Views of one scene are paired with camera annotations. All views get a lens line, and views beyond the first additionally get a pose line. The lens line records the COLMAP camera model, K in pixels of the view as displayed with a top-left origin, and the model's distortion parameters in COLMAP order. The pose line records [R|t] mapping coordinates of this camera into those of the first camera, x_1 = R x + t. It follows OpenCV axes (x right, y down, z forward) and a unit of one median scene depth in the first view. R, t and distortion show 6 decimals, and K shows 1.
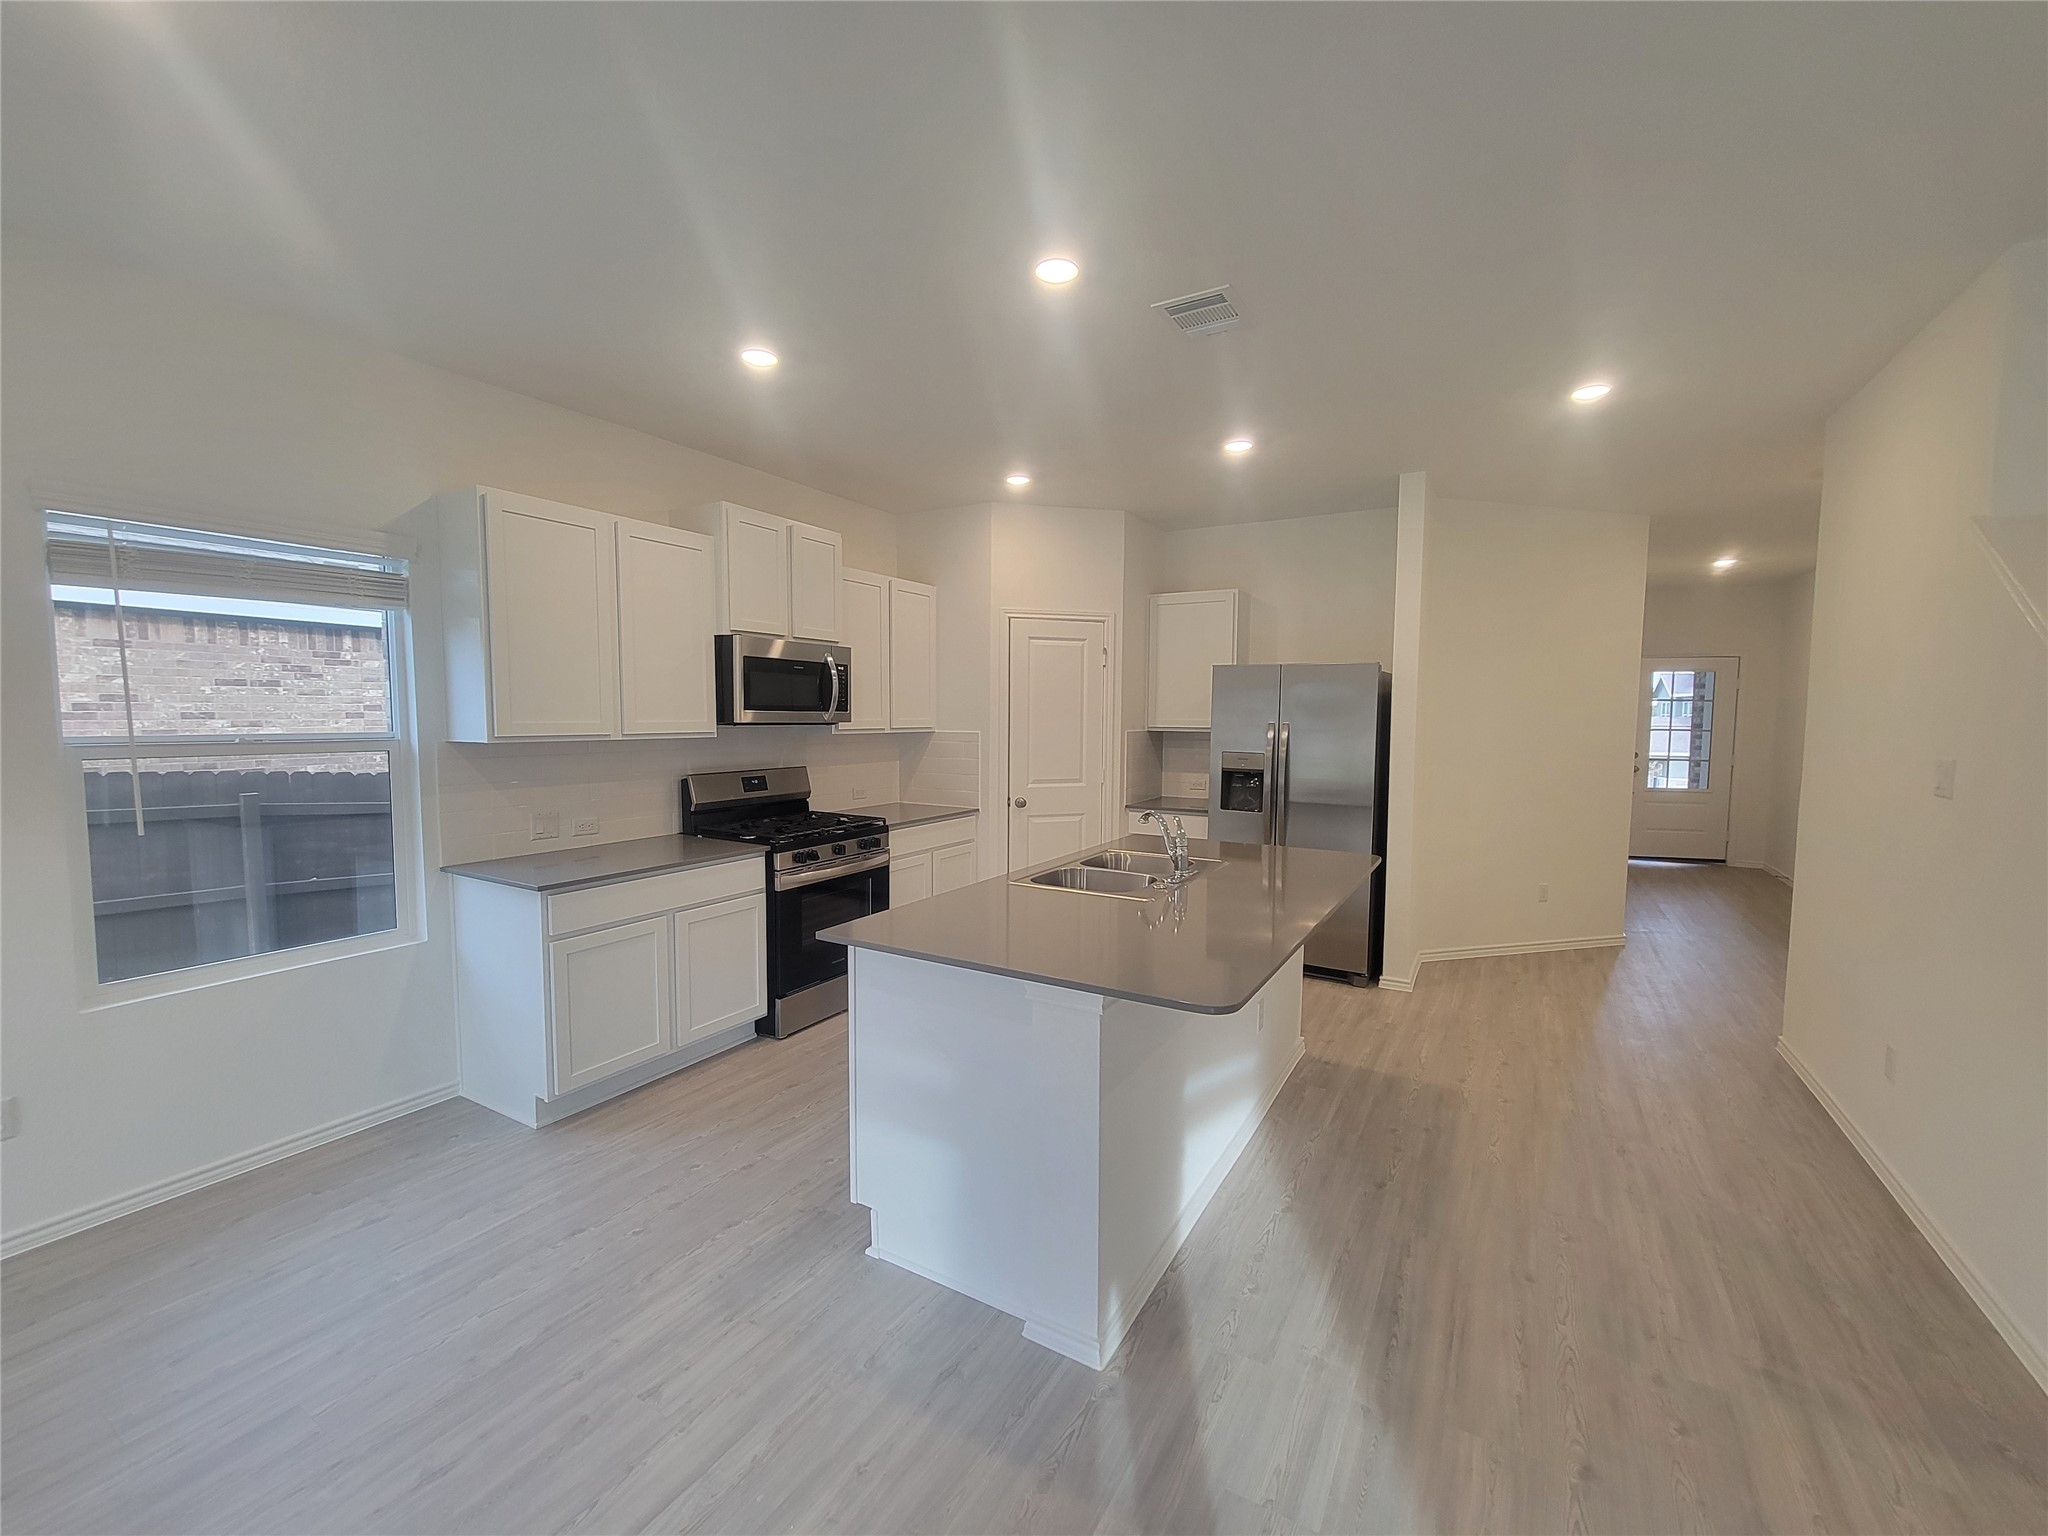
lens RADIAL K [[829.4, 0, 1031.3], [0, 829.4, 771.5], [0, 0, 1]] dist [0.000517, 0.000584]
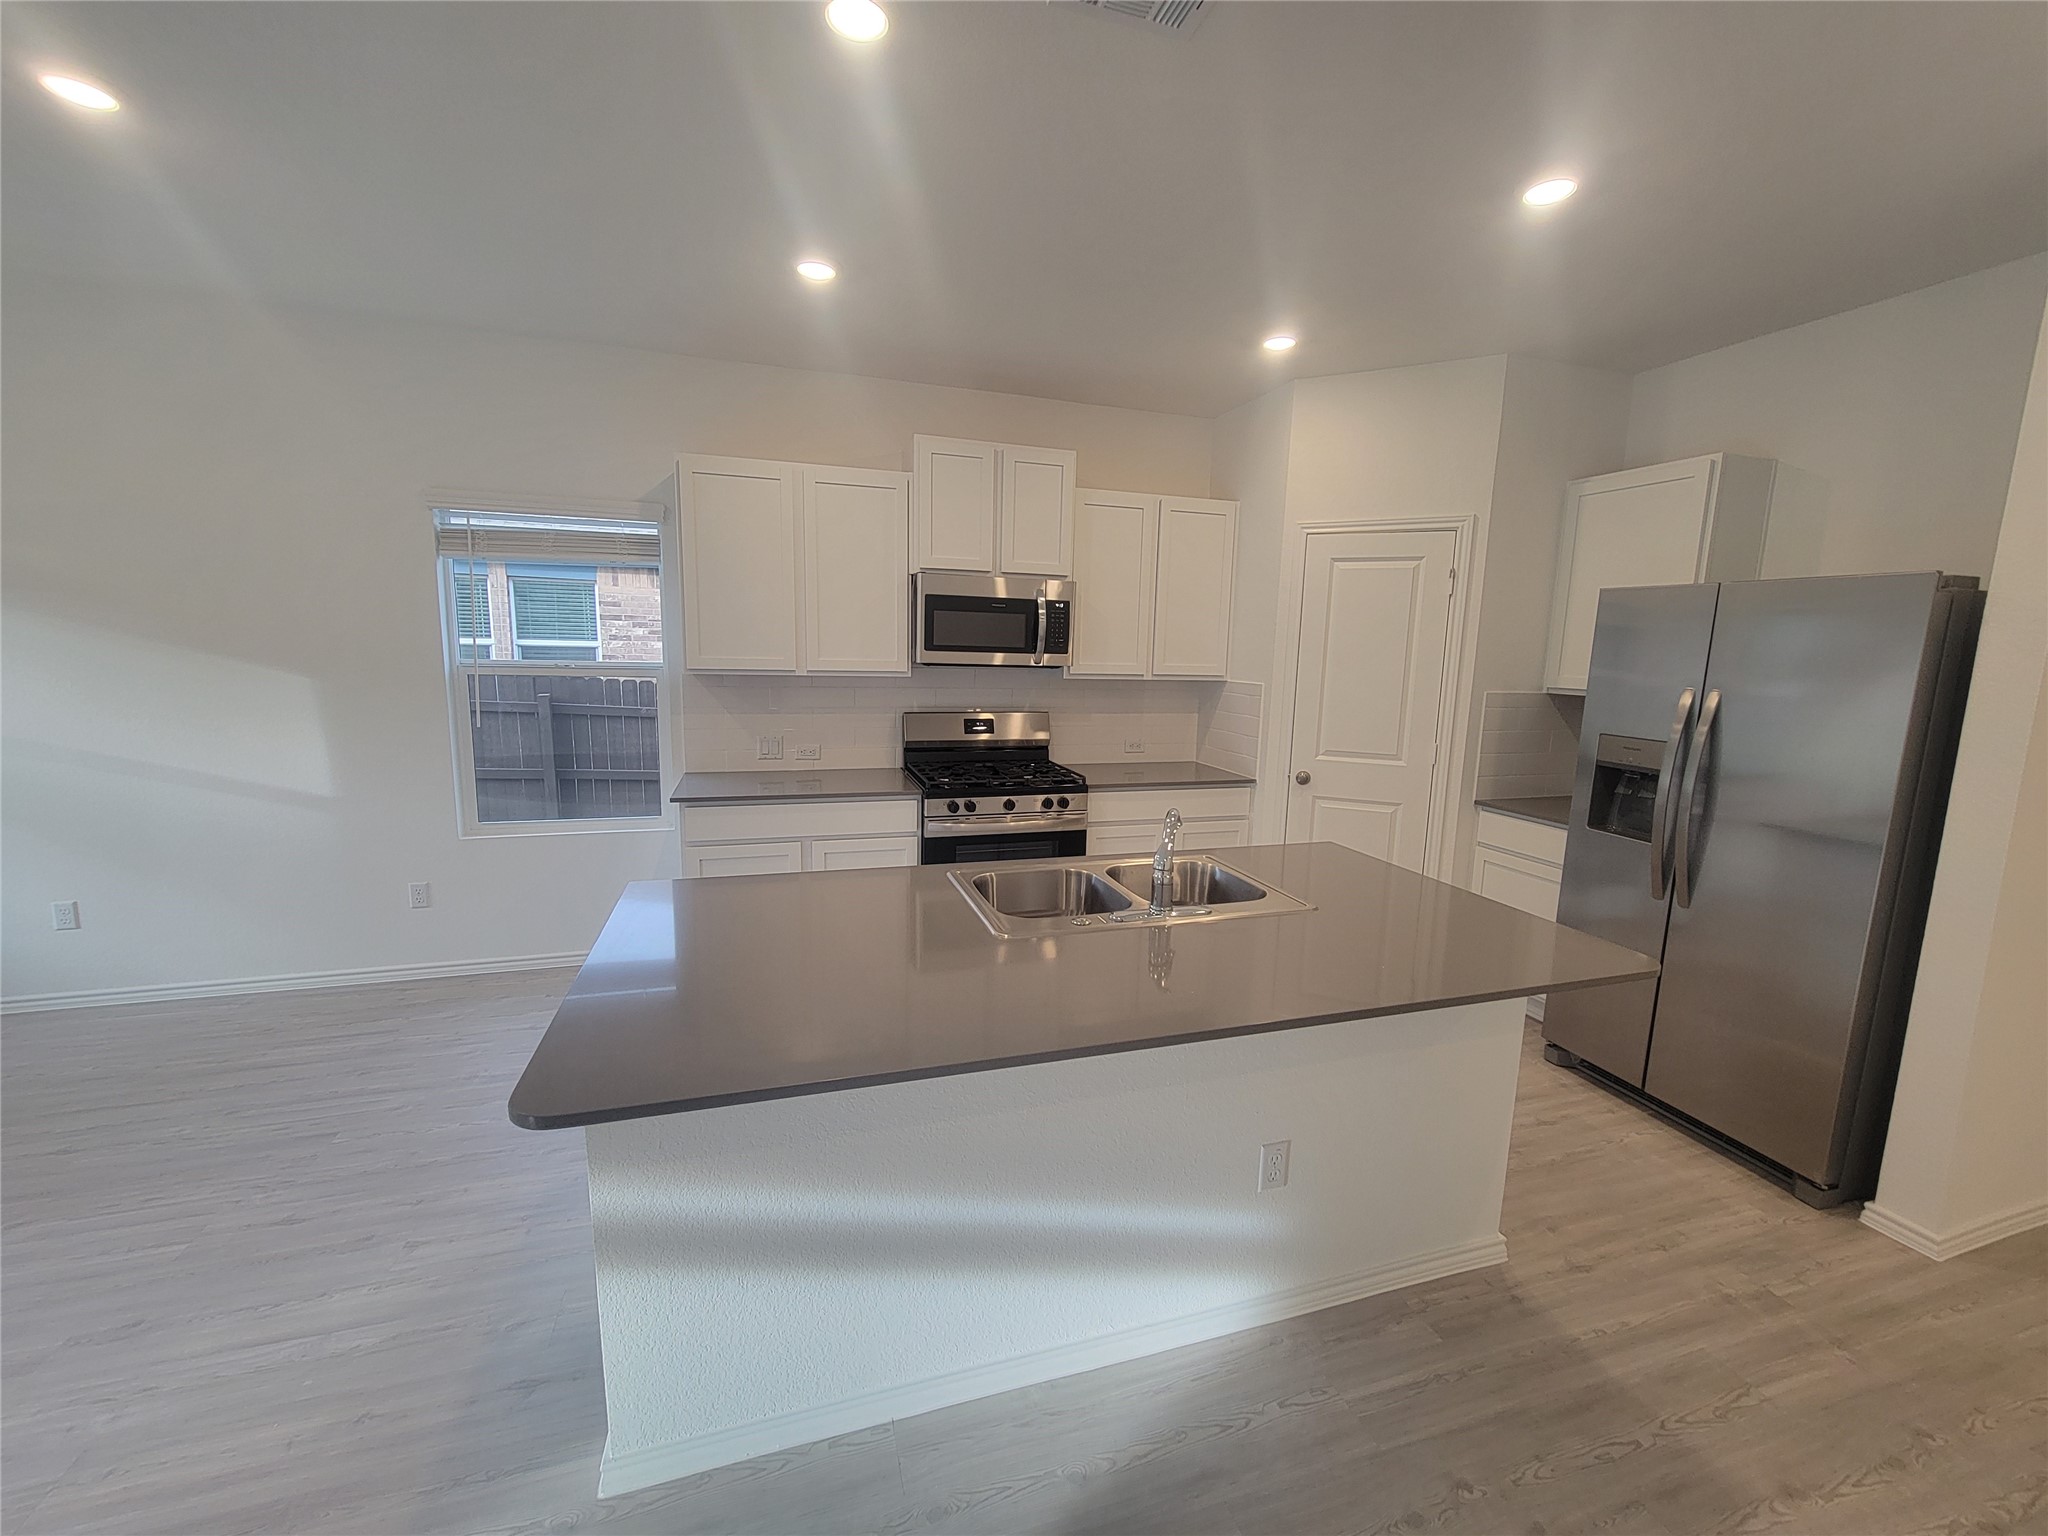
lens RADIAL K [[829.4, 0, 1035.8], [0, 829.4, 770.7], [0, 0, 1]] dist [0.000517, 0.000584]
pose [[0.745099, 0.110006, -0.657819, 0.382699], [-0.067119, 0.993664, 0.090144, -0.027408], [0.663568, -0.023014, 0.747762, 0.323486]]
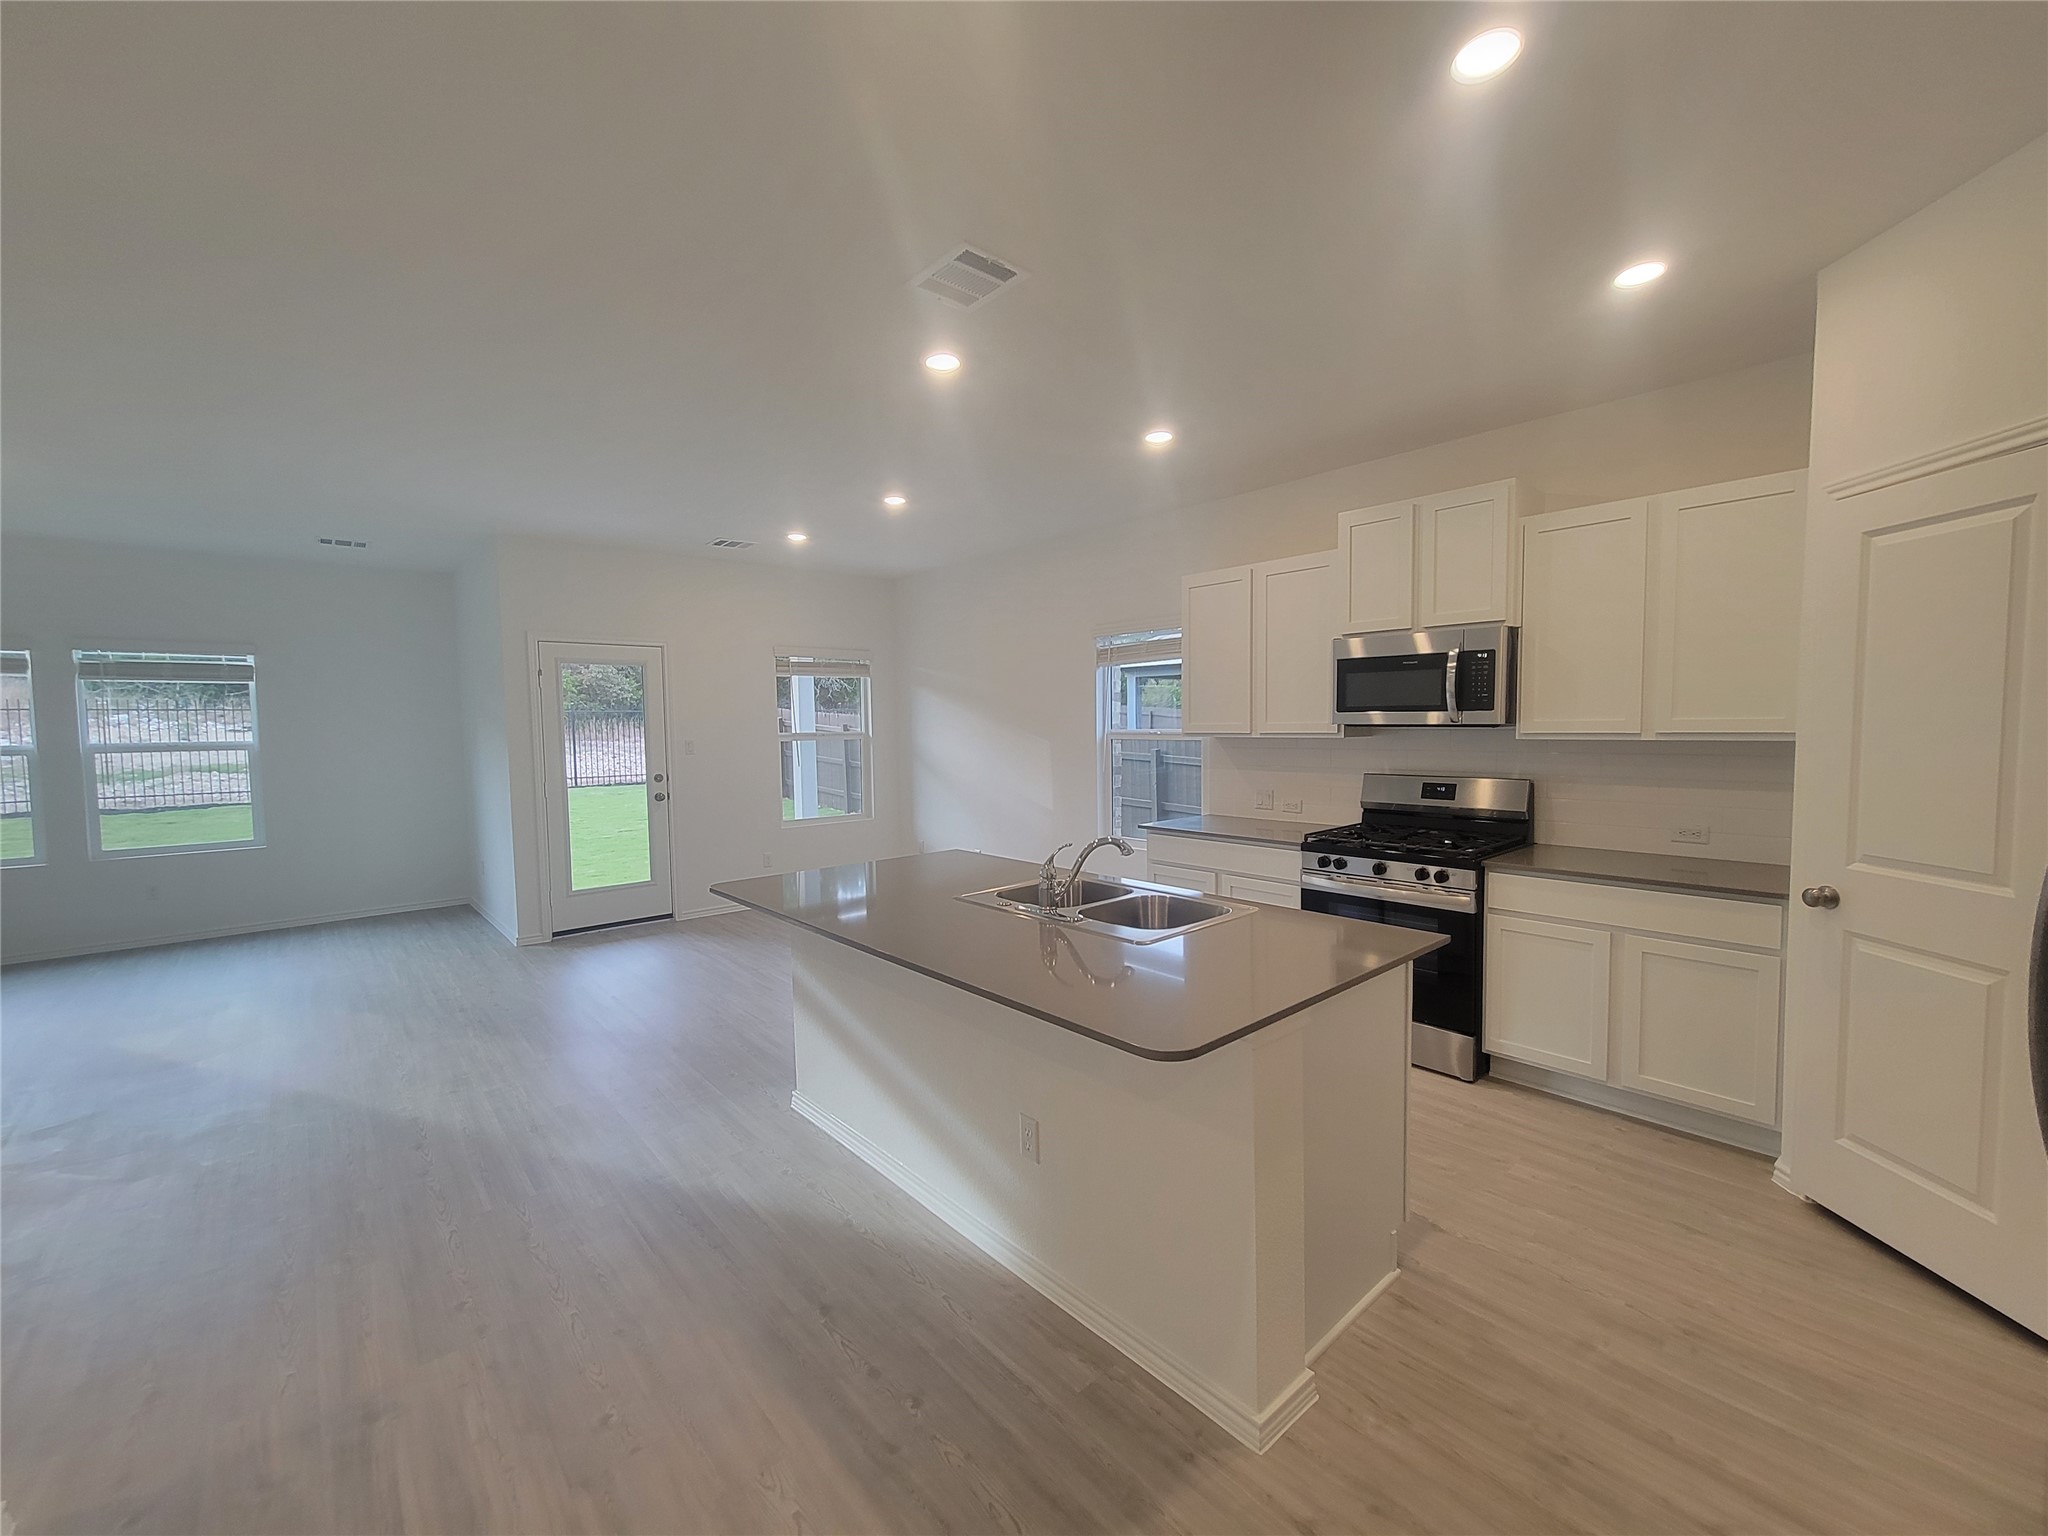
lens RADIAL K [[829.4, 0, 1037.3], [0, 829.4, 769.2], [0, 0, 1]] dist [0.000517, 0.000584]
pose [[-0.300493, 0.053748, -0.952269, 0.693292], [-0.056101, 0.995686, 0.073902, -0.054193], [0.952133, 0.075630, -0.296181, 0.885828]]
